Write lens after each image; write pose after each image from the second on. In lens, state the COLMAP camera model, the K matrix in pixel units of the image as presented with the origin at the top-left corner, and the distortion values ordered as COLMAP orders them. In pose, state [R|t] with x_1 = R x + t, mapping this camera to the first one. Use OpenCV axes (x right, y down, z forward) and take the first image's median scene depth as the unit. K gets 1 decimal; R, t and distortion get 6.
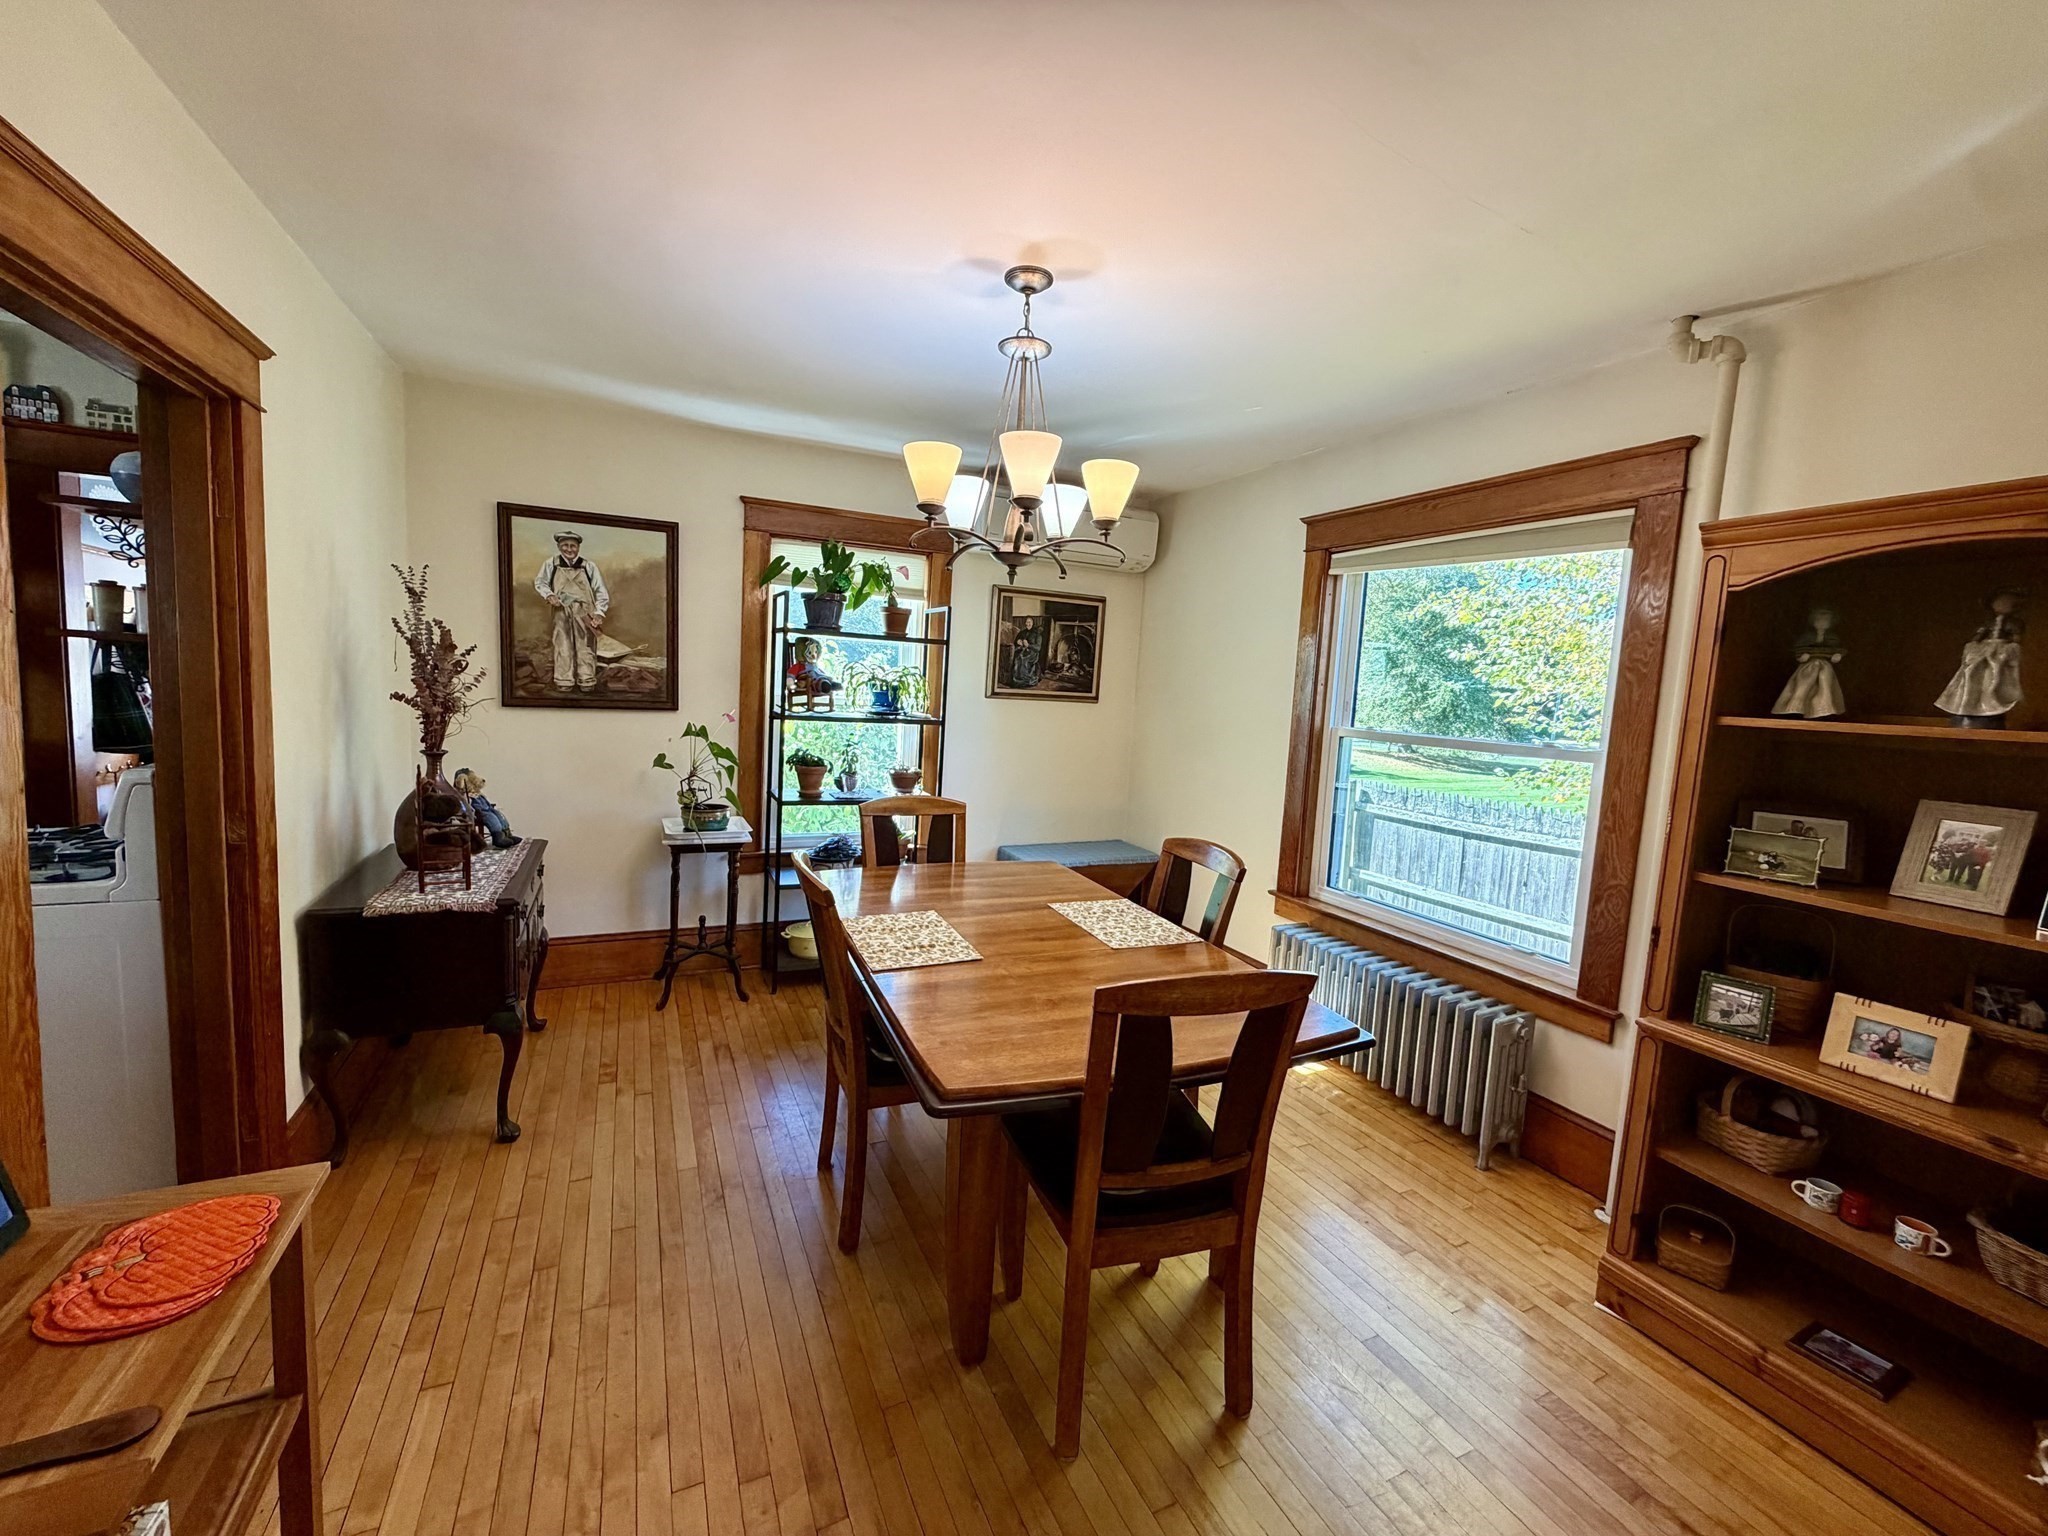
lens RADIAL K [[817.2, 0, 1017.3], [0, 817.2, 766.2], [0, 0, 1]] dist [0.000251, 0.000053]
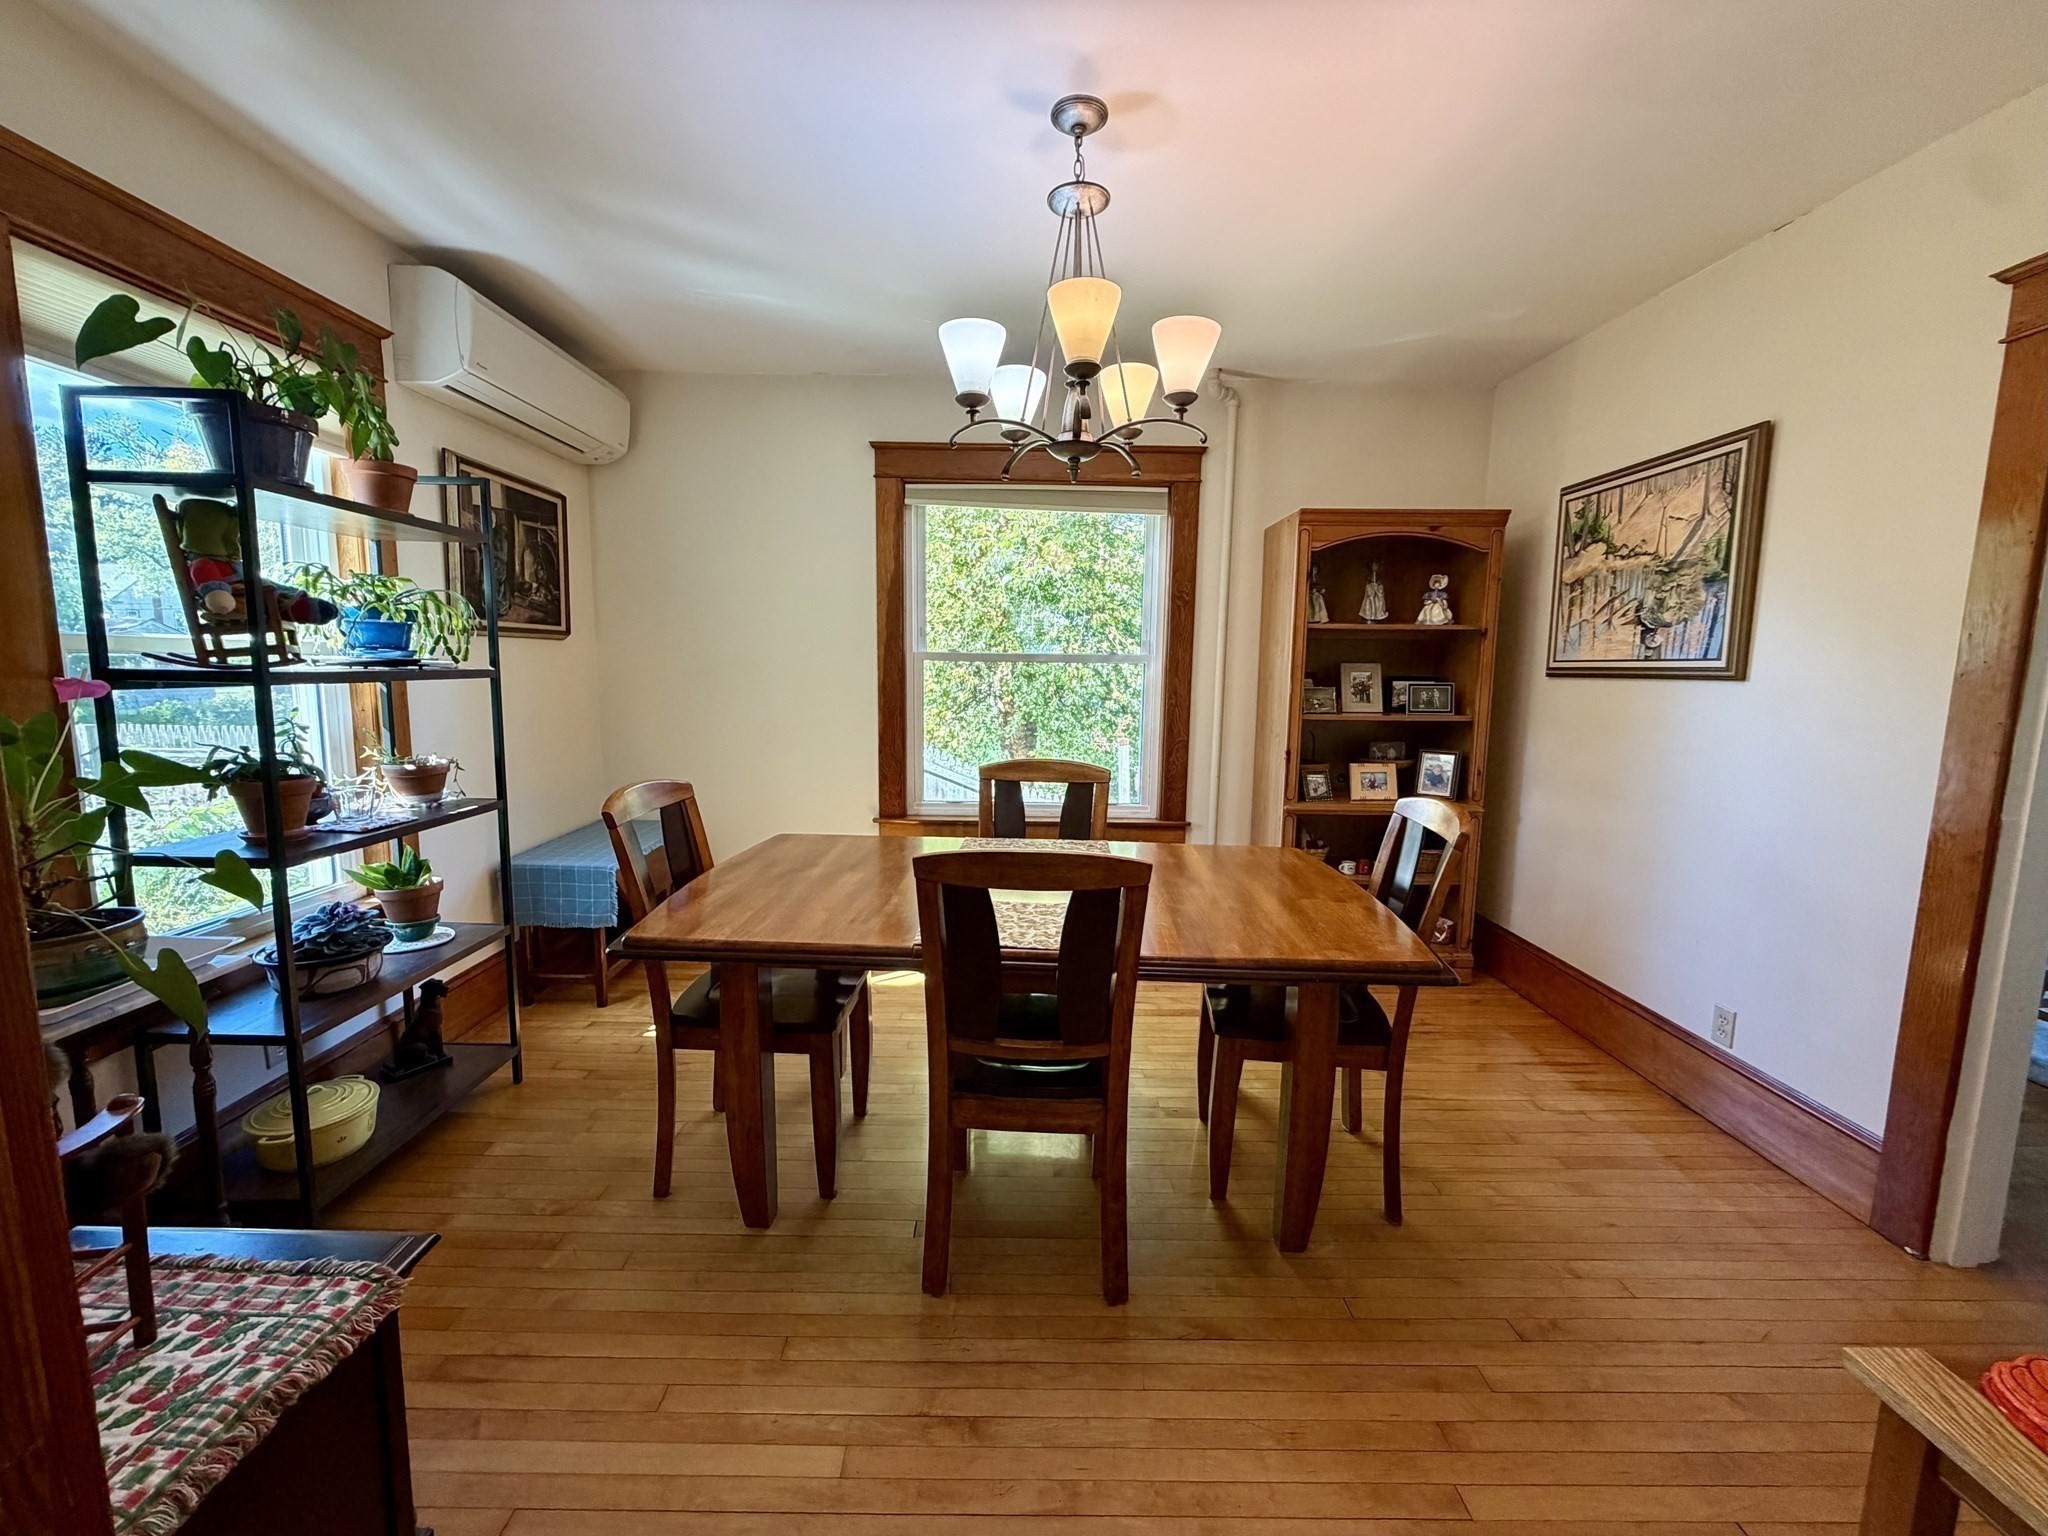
lens RADIAL K [[817.2, 0, 1017.3], [0, 817.2, 766.2], [0, 0, 1]] dist [0.000251, 0.000053]
pose [[0.416839, -0.163770, 0.894105, -0.772059], [0.101913, 0.985854, 0.133062, -0.042455], [-0.903249, 0.035656, 0.427633, 0.629139]]
